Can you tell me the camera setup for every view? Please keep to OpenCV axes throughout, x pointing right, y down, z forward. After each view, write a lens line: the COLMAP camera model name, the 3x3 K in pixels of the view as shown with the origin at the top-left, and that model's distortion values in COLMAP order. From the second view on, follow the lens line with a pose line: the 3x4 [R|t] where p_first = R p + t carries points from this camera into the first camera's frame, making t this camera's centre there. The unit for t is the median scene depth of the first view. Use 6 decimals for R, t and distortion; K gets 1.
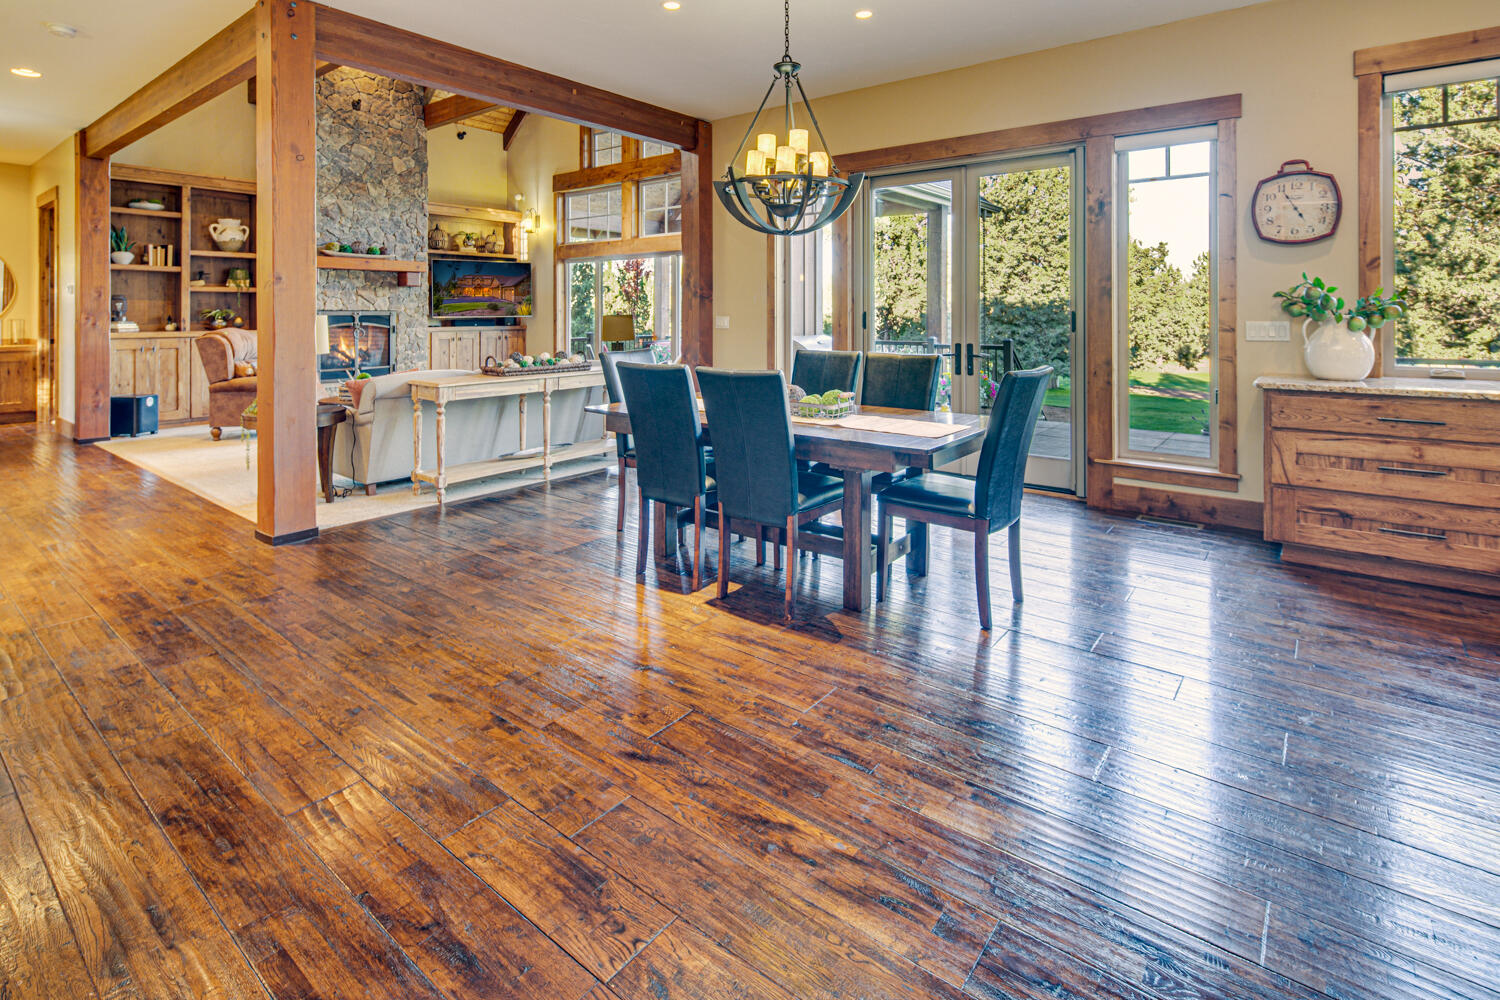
lens RADIAL K [[734.0, 0, 743.2], [0, 734.0, 311.2], [0, 0, 1]] dist [-0.000375, -0.001028]
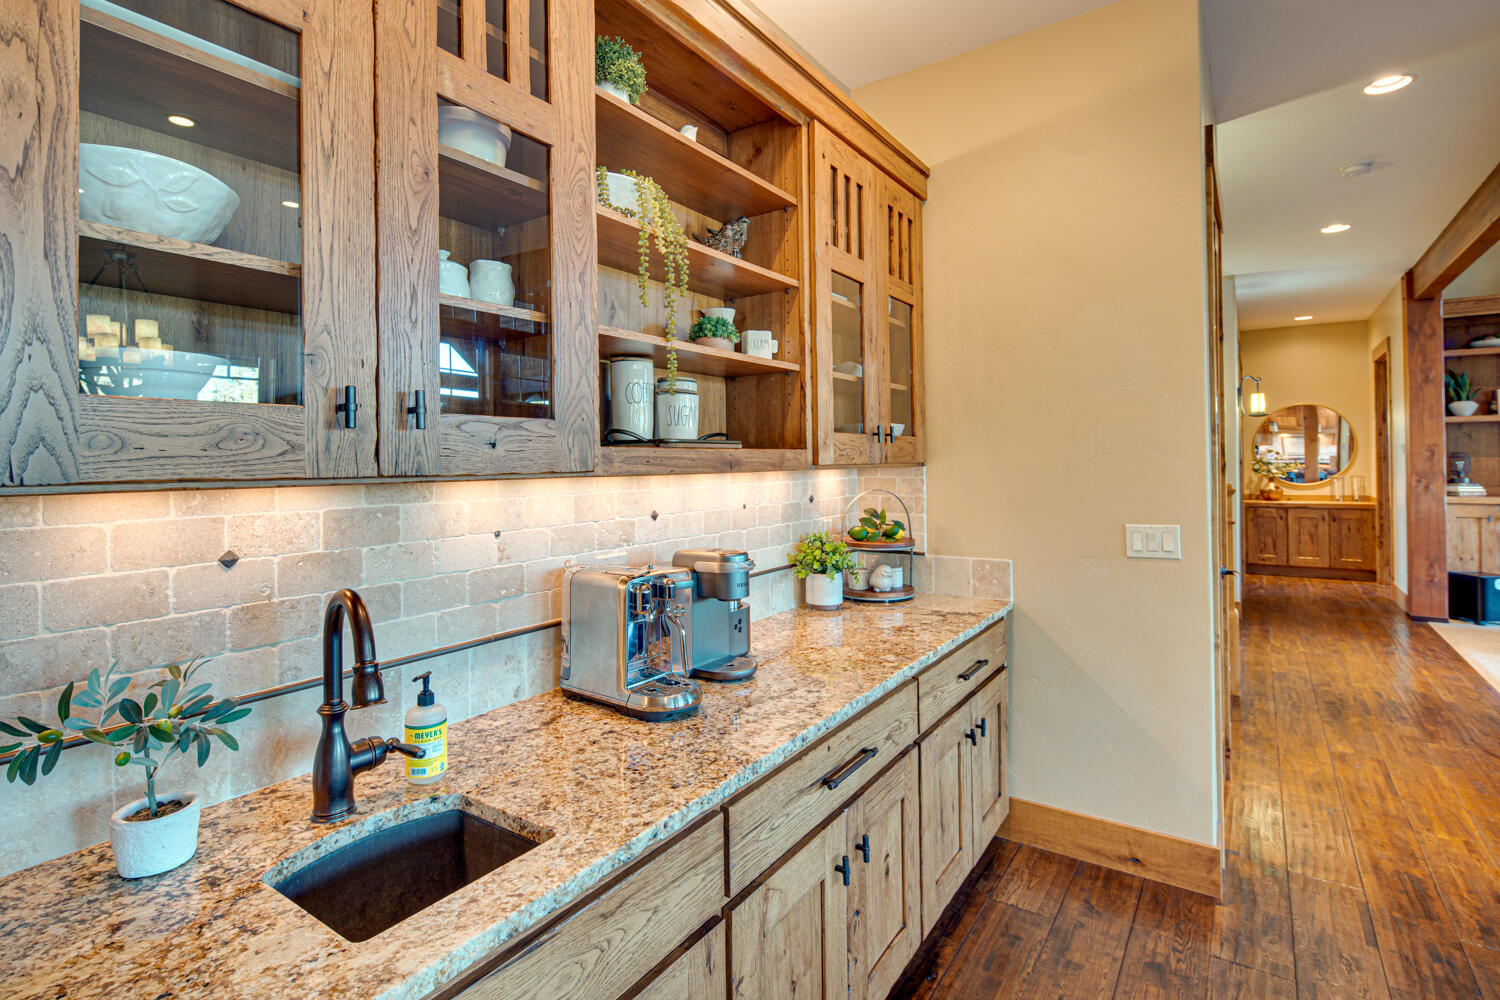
lens RADIAL K [[733.7, 0, 746.1], [0, 733.7, 455.2], [0, 0, 1]] dist [0.000789, -0.000161]
pose [[0.066039, -0.007428, -0.997789, -0.047878], [0.011080, 0.999916, -0.006710, -0.019807], [0.997756, -0.010612, 0.066116, 0.103420]]
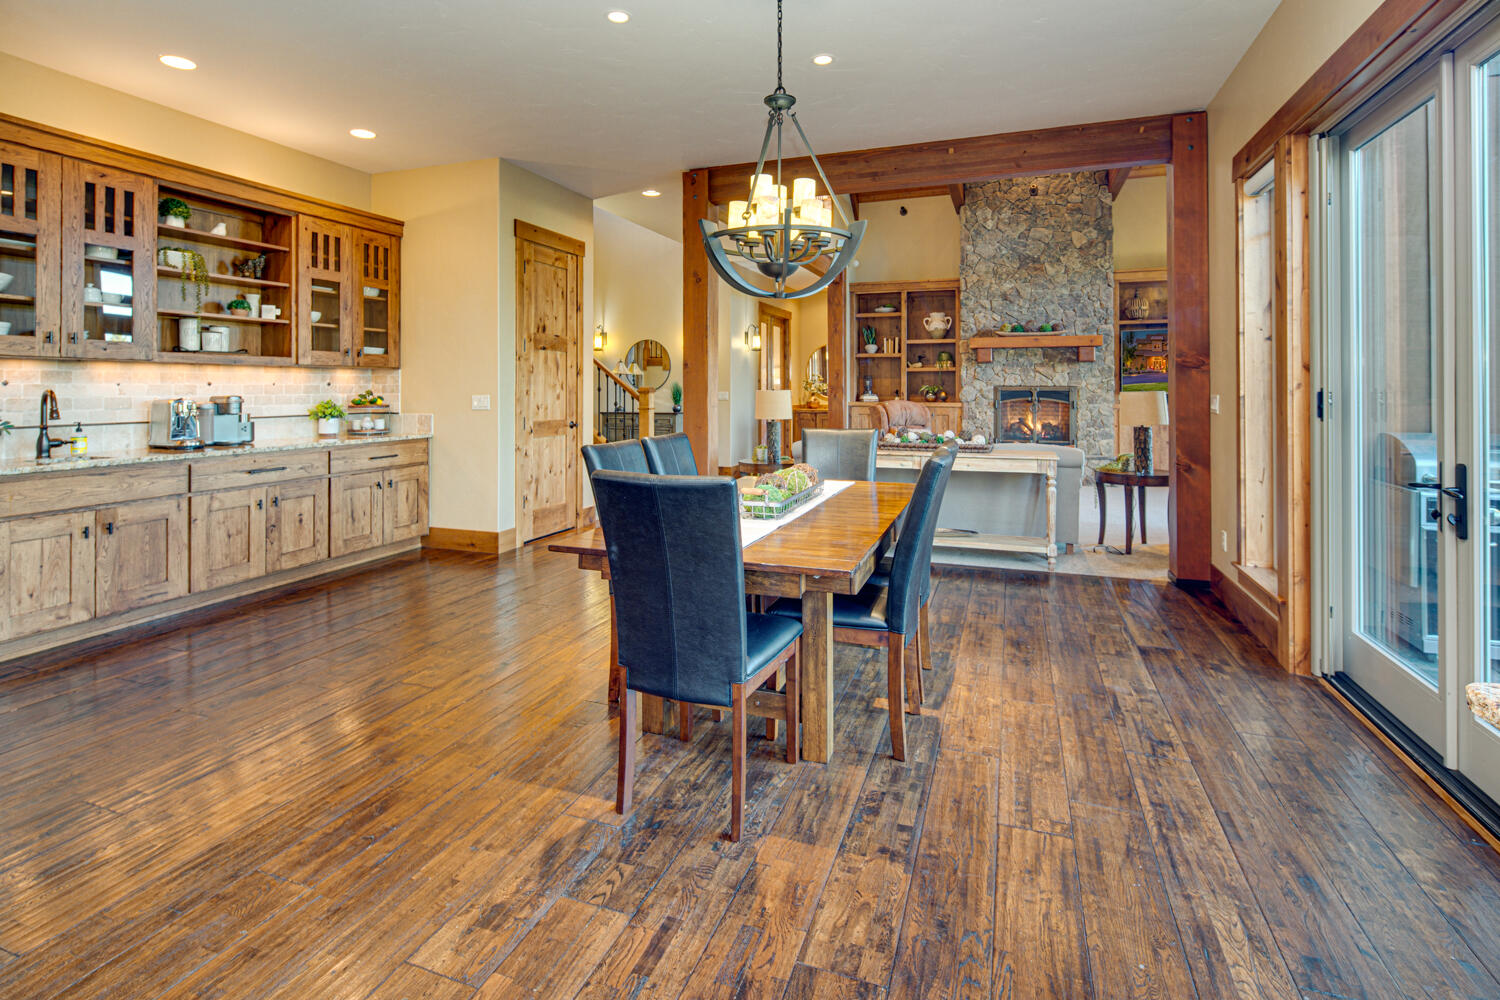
lens RADIAL K [[720.1, 0, 742.4], [0, 720.1, 381.7], [0, 0, 1]] dist [-0.001815, -0.000081]
pose [[0.308587, -0.007125, -0.951169, 0.355827], [0.000001, 0.999972, -0.007490, 0.000504], [0.951196, 0.002310, 0.308579, 0.310471]]
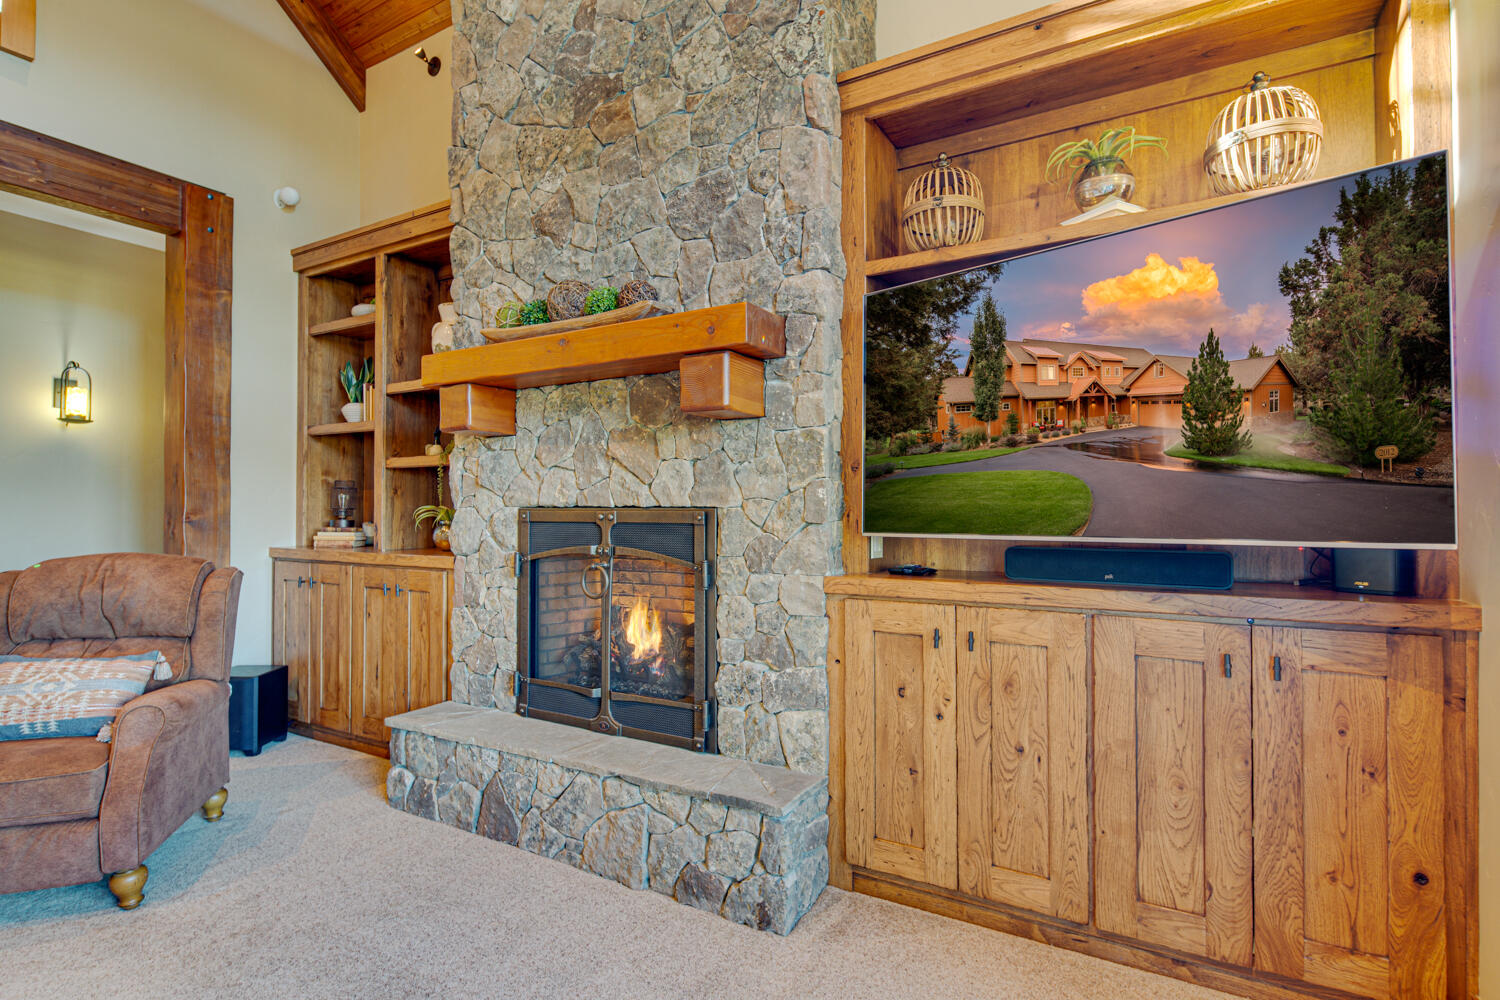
lens RADIAL K [[734.1, 0, 744.1], [0, 734.1, 498.8], [0, 0, 1]] dist [0.004269, -0.004734]
pose [[0.140007, -0.012935, -0.990066, -0.227176], [0.000330, 0.999915, -0.013017, -0.000367], [0.990151, 0.001496, 0.139999, 1.110027]]
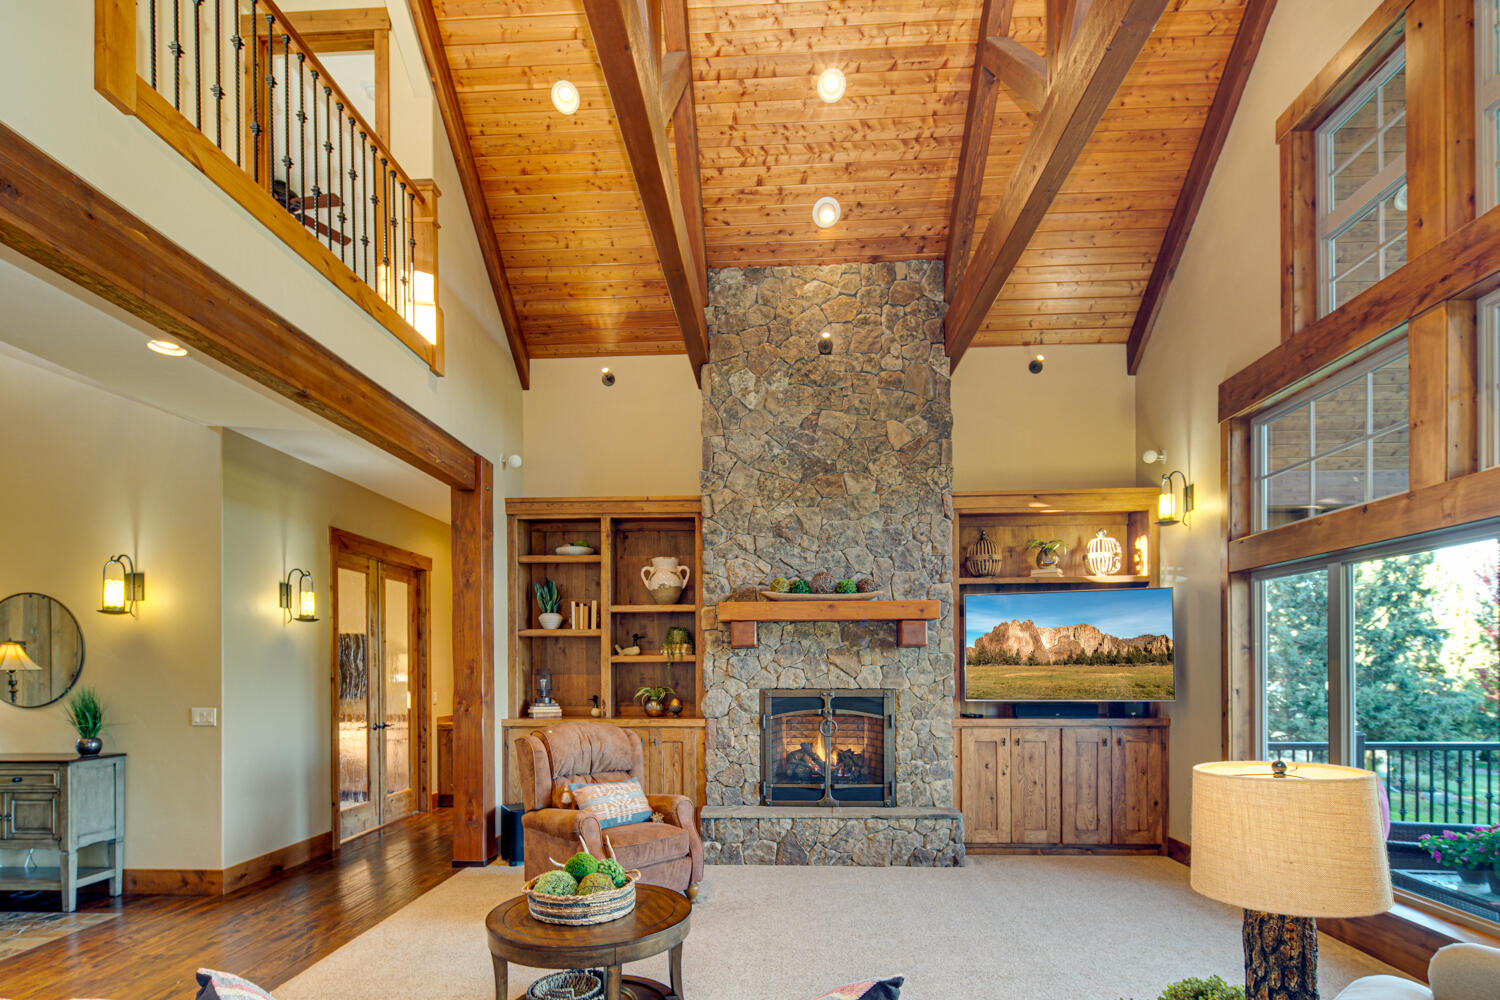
lens RADIAL K [[756.6, 0, 742.5], [0, 756.6, 668.8], [0, 0, 1]] dist [0.002750, -0.001688]
pose [[0.582012, -0.001683, -0.813178, -0.070705], [0.004753, 0.999988, 0.001333, -0.020276], [0.813166, -0.004641, 0.582013, 0.639231]]
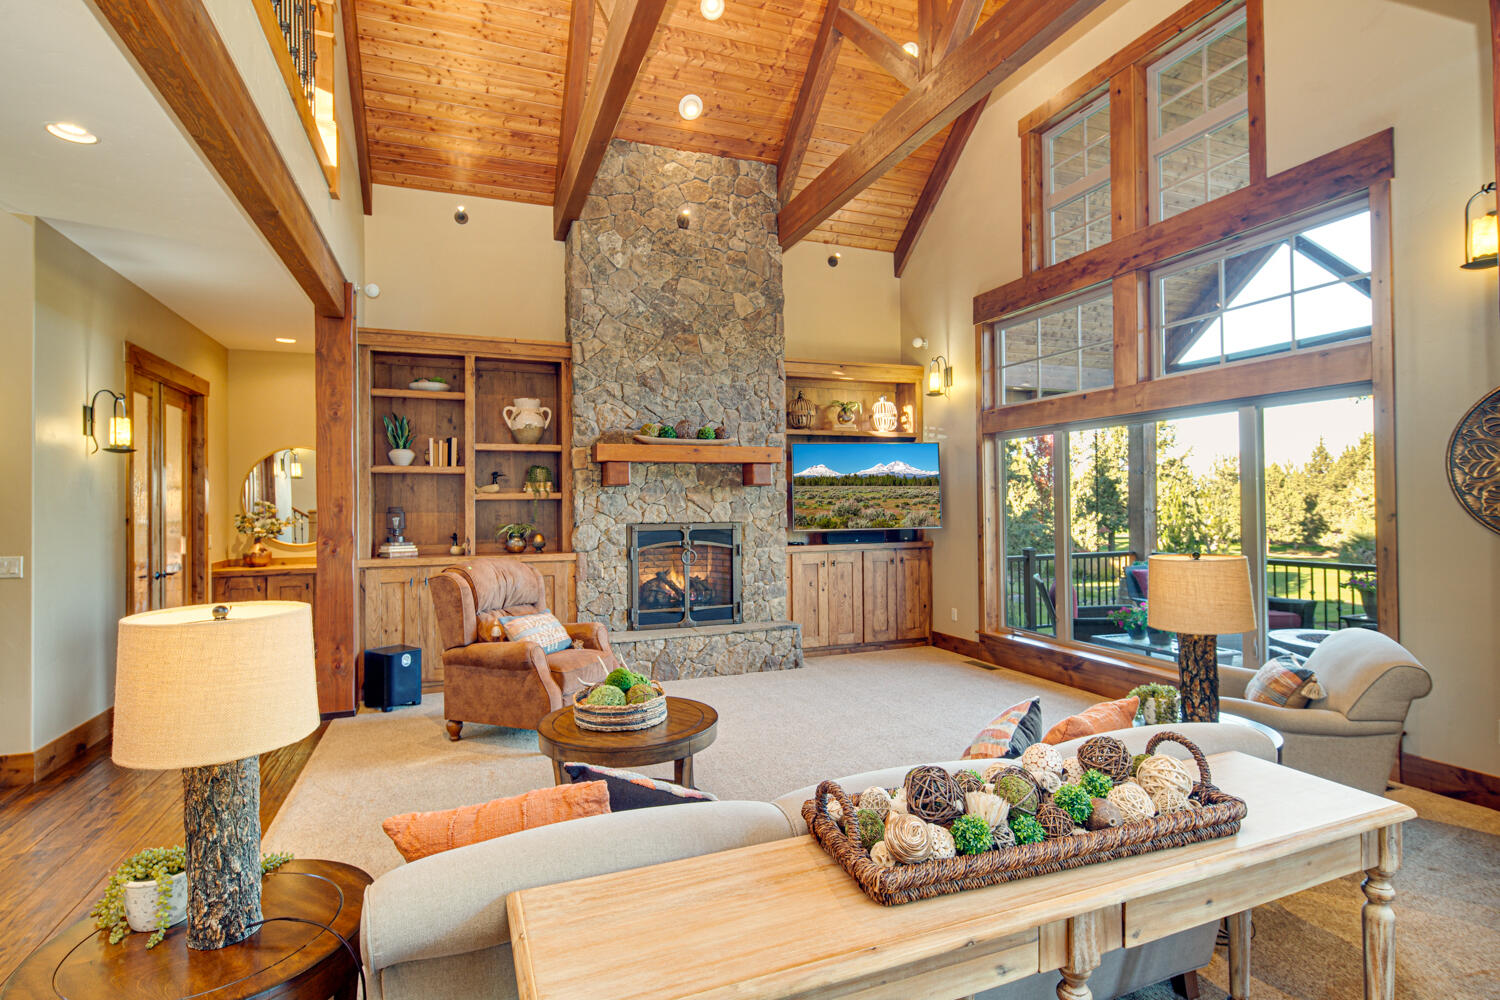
lens RADIAL K [[732.8, 0, 740.6], [0, 732.8, 496.2], [0, 0, 1]] dist [0.001314, -0.001243]
pose [[0.862255, -0.013835, -0.506285, -0.153589], [0.009809, 0.999896, -0.010618, -0.019554], [0.506379, 0.004190, 0.862301, 0.483146]]
